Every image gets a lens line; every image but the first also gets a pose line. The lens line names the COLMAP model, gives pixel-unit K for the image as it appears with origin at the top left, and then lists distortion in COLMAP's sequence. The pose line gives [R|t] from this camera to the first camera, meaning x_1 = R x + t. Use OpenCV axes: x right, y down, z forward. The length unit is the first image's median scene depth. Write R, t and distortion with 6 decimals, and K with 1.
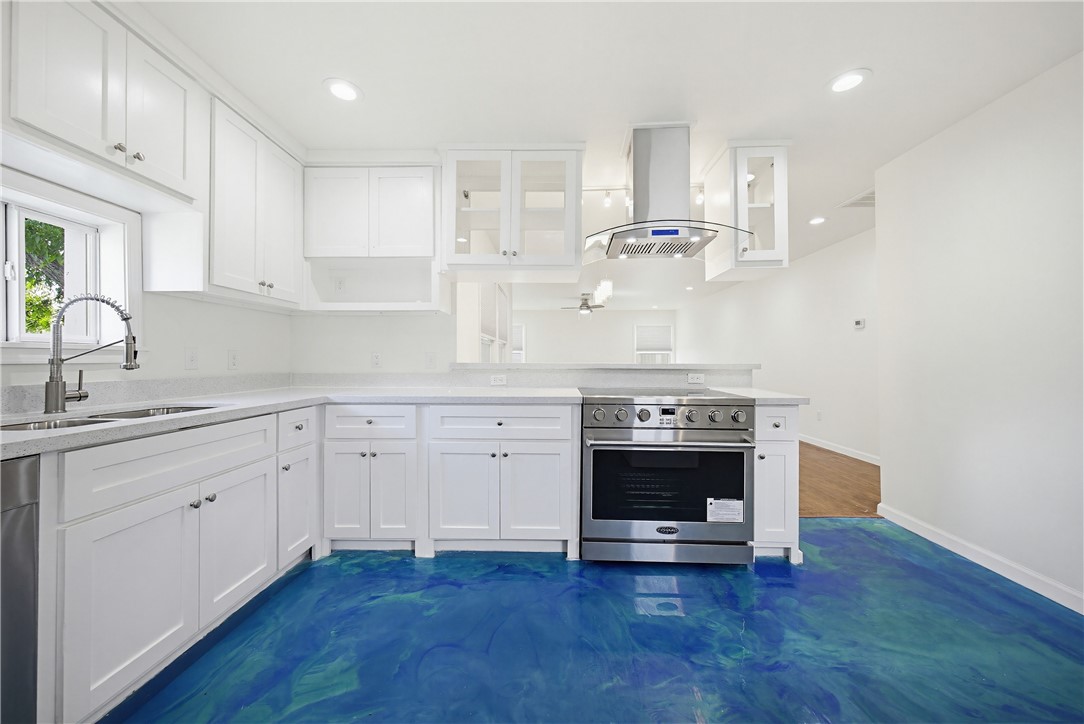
lens RADIAL K [[388.0, 0, 545.9], [0, 388.0, 358.3], [0, 0, 1]] dist [-0.002062, -0.000135]
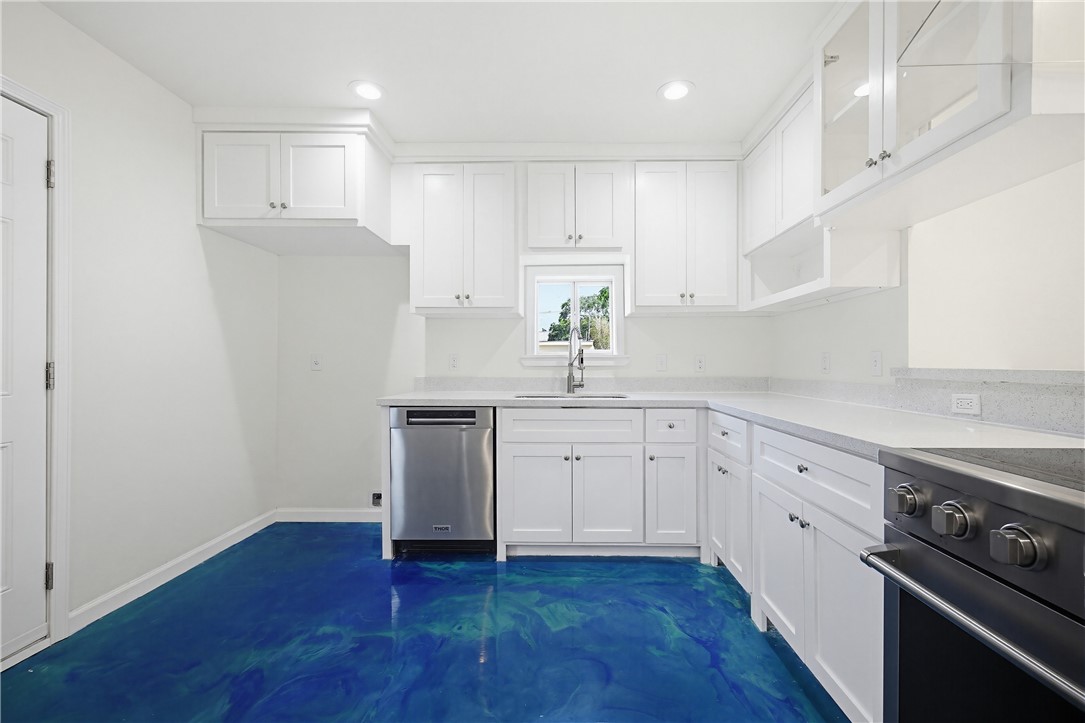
lens RADIAL K [[454.9, 0, 554.1], [0, 454.9, 367.6], [0, 0, 1]] dist [-0.001267, -0.000131]
pose [[-0.010457, 0.004114, -0.999937, 0.721445], [0.005286, 0.999978, 0.004059, 0.010311], [0.999931, -0.005243, -0.010478, 0.780074]]
